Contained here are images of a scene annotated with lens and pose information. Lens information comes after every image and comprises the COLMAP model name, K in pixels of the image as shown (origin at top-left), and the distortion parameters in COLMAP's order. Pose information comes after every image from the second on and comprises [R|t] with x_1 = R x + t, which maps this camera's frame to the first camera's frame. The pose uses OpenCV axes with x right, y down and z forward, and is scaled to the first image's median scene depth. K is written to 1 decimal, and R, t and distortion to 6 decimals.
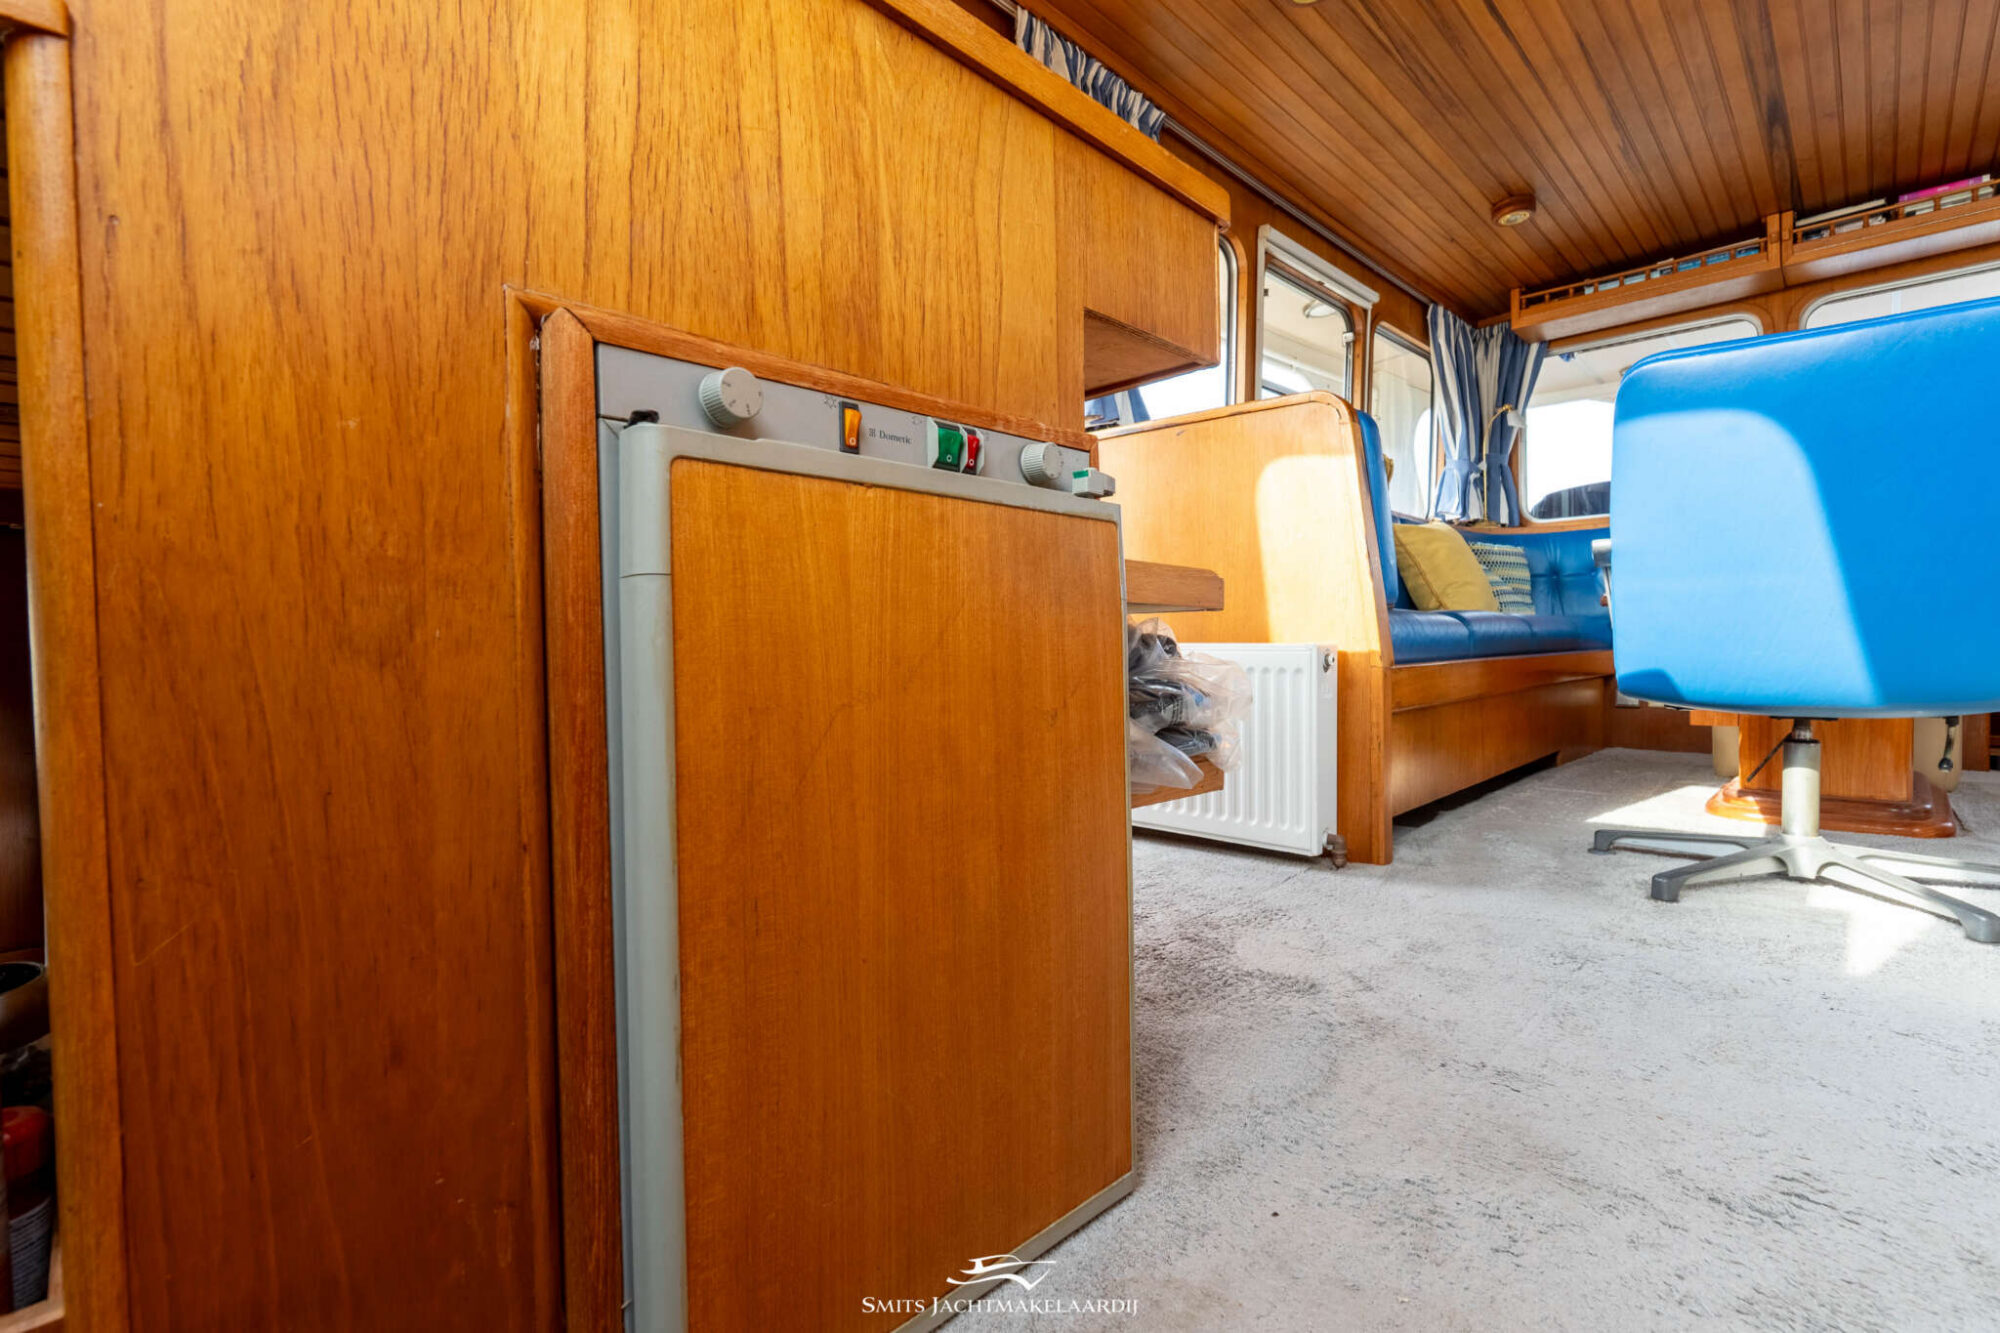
lens RADIAL K [[901.7, 0, 1007.5], [0, 901.7, 660.6], [0, 0, 1]] dist [-0.007589, 0.000617]
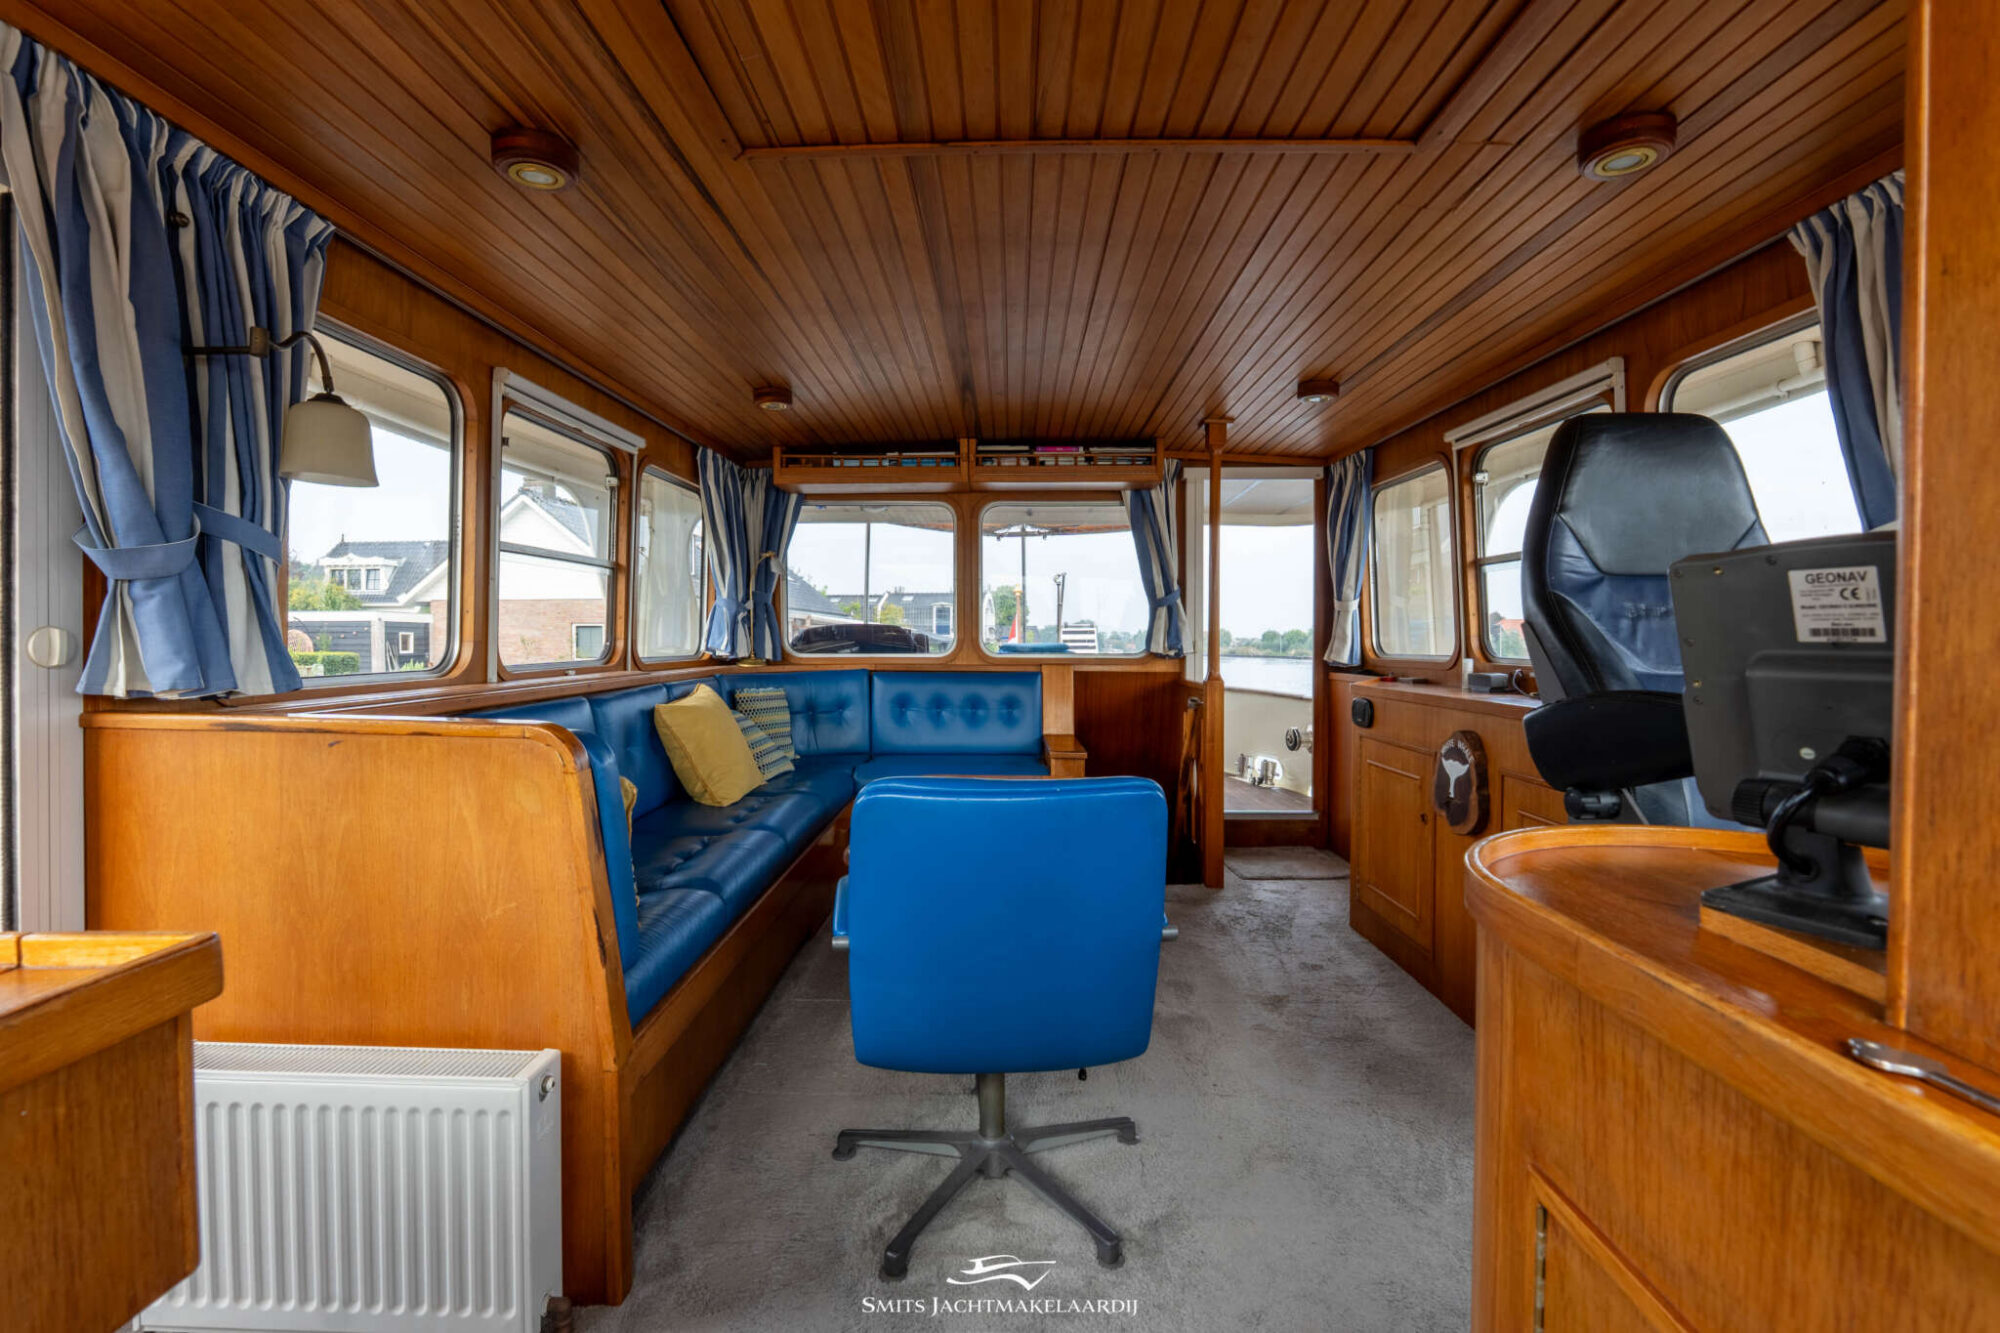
lens RADIAL K [[864.3, 0, 991.4], [0, 864.3, 659.4], [0, 0, 1]] dist [-0.001890, -0.000814]
pose [[0.734512, -0.004980, 0.678578, 0.071499], [0.002901, 0.999987, 0.004199, -0.206161], [-0.678590, -0.001116, 0.734516, 0.097710]]
